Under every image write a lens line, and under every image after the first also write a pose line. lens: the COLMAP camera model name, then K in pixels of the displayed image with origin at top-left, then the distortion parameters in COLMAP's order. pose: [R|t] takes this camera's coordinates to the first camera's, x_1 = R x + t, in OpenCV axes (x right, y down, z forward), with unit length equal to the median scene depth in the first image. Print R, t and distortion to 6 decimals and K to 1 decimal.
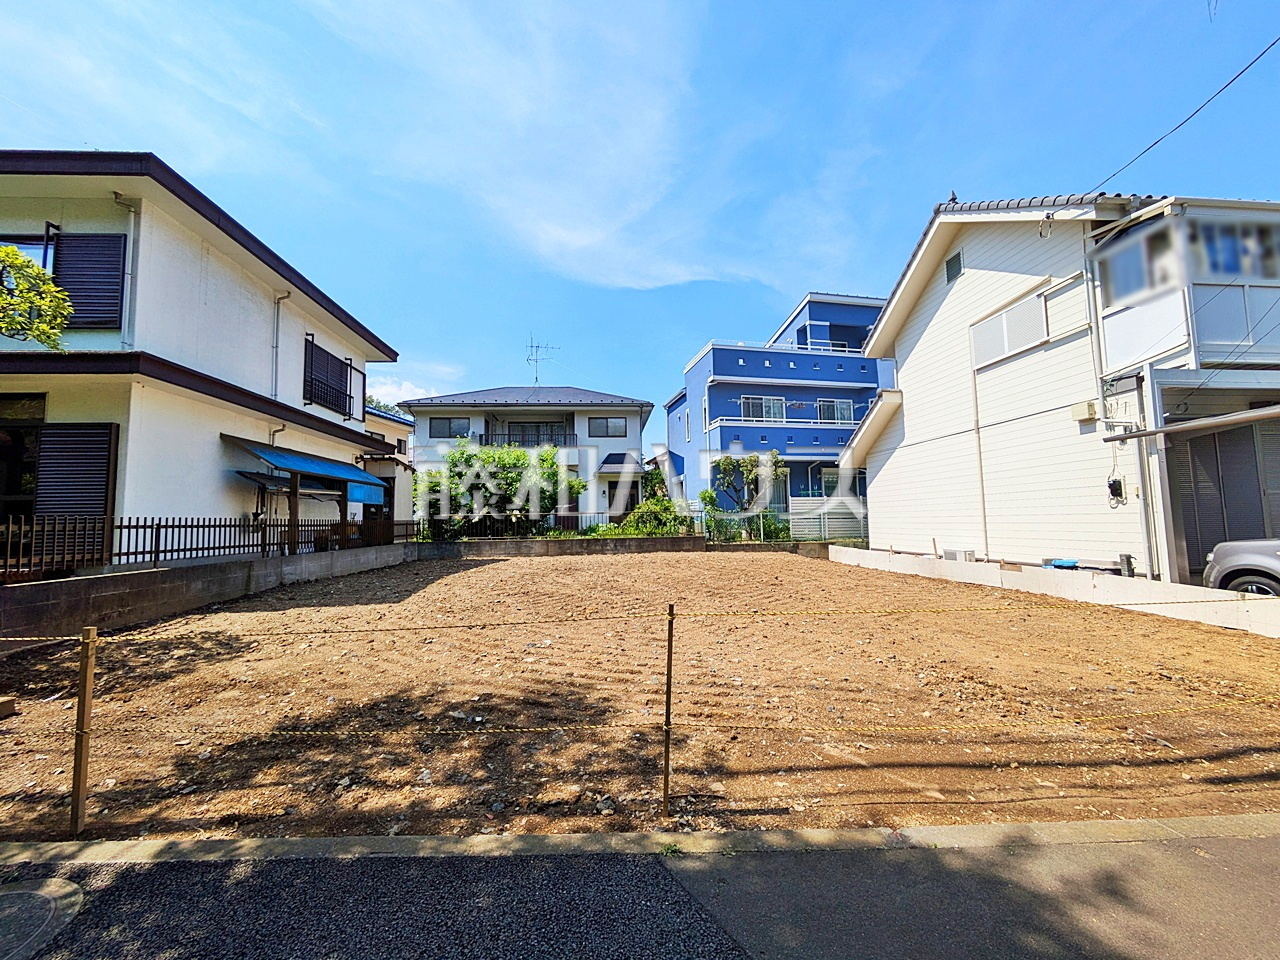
lens RADIAL K [[505.9, 0, 640.6], [0, 505.9, 483.2], [0, 0, 1]] dist [-0.000090, 0.000259]
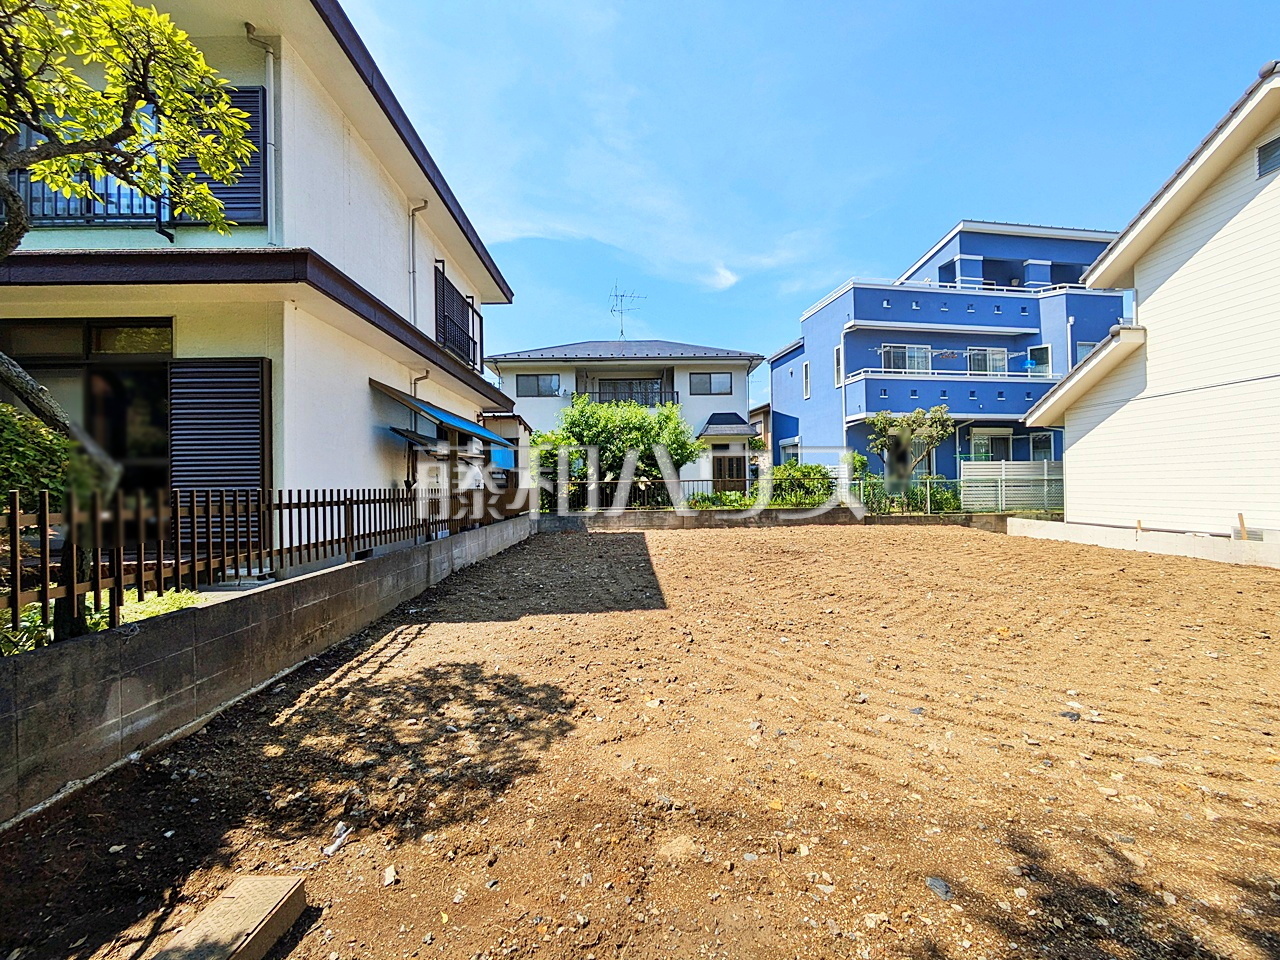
lens RADIAL K [[506.0, 0, 642.2], [0, 506.0, 481.1], [0, 0, 1]] dist [-0.000798, 0.000561]
pose [[0.998885, 0.001009, -0.047200, -0.268093], [0.002053, 0.997897, 0.064782, 0.006168], [0.047166, -0.064807, 0.996783, 0.168353]]
